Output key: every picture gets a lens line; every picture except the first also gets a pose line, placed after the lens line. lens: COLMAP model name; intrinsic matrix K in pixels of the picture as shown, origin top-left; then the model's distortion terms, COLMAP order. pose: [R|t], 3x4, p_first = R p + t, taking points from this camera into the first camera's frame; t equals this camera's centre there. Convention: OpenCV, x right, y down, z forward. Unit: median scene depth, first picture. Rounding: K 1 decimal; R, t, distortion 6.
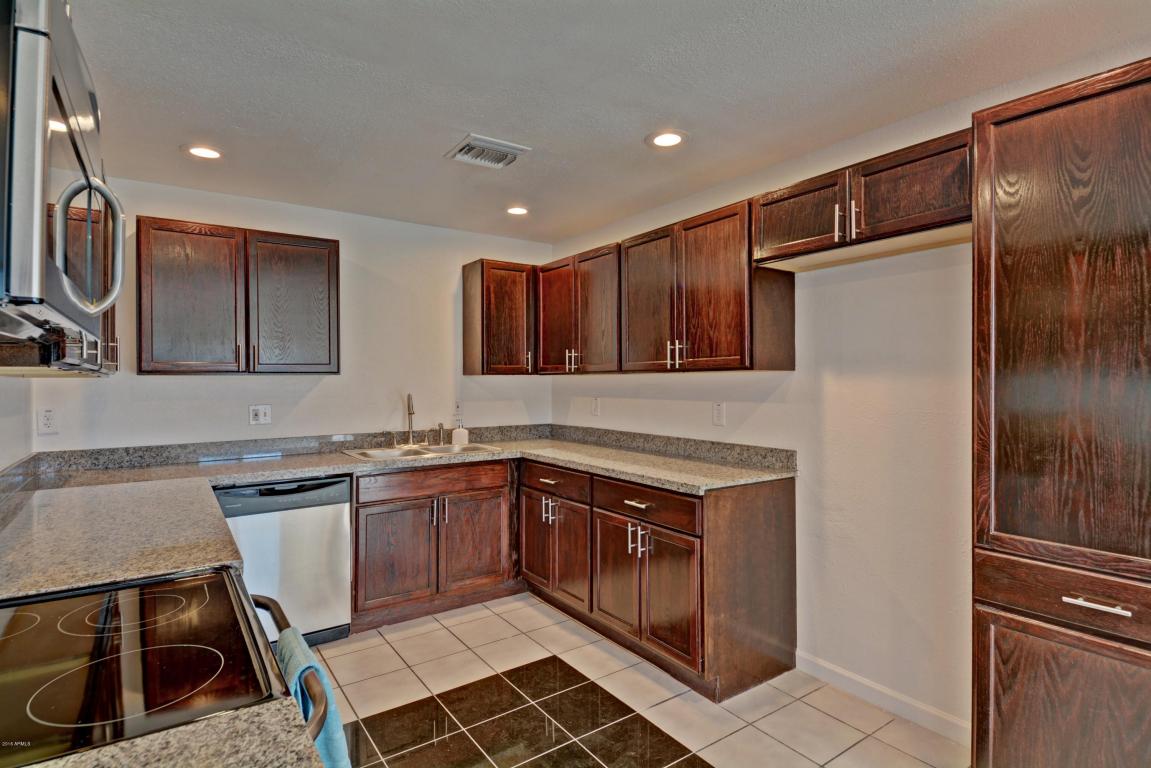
lens RADIAL K [[584.0, 0, 578.7], [0, 584.0, 377.3], [0, 0, 1]] dist [0.033176, -0.031514]
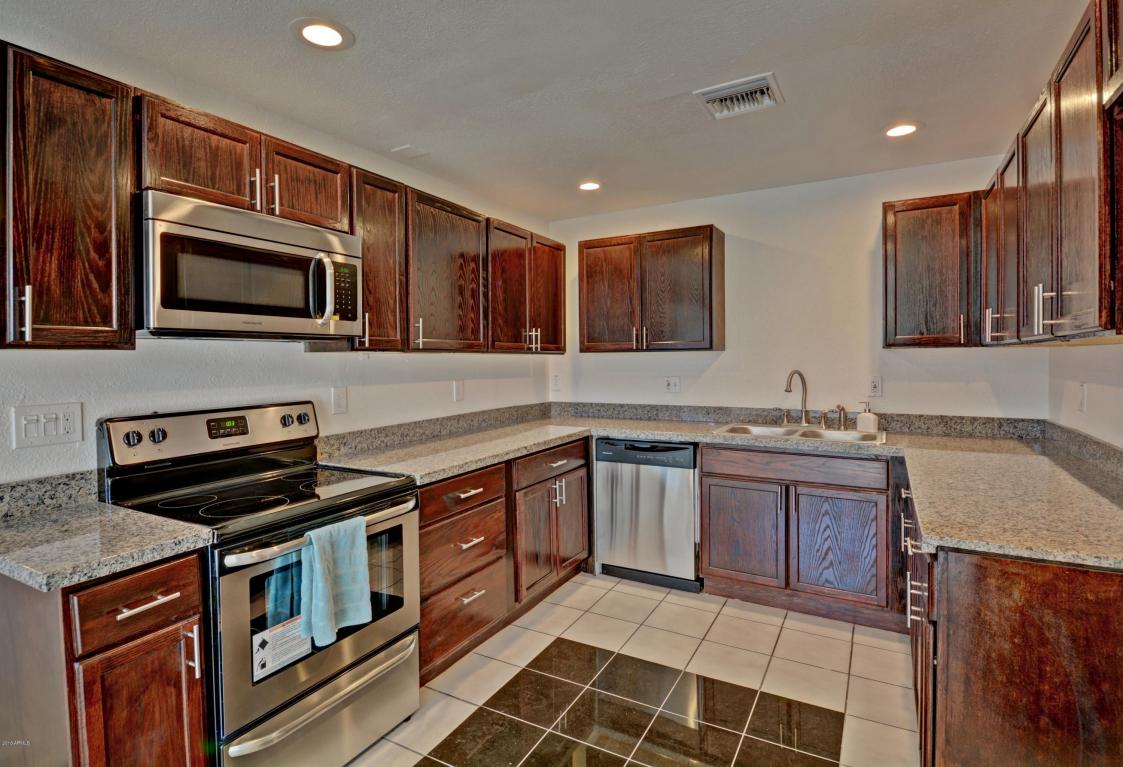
lens RADIAL K [[567.0, 0, 553.5], [0, 567.0, 367.3], [0, 0, 1]] dist [0.023807, -0.000883]
pose [[0.437969, 0.017727, -0.898815, 0.412849], [0.010256, 0.999642, 0.024713, -0.002762], [0.898931, -0.020042, 0.437631, 0.302387]]
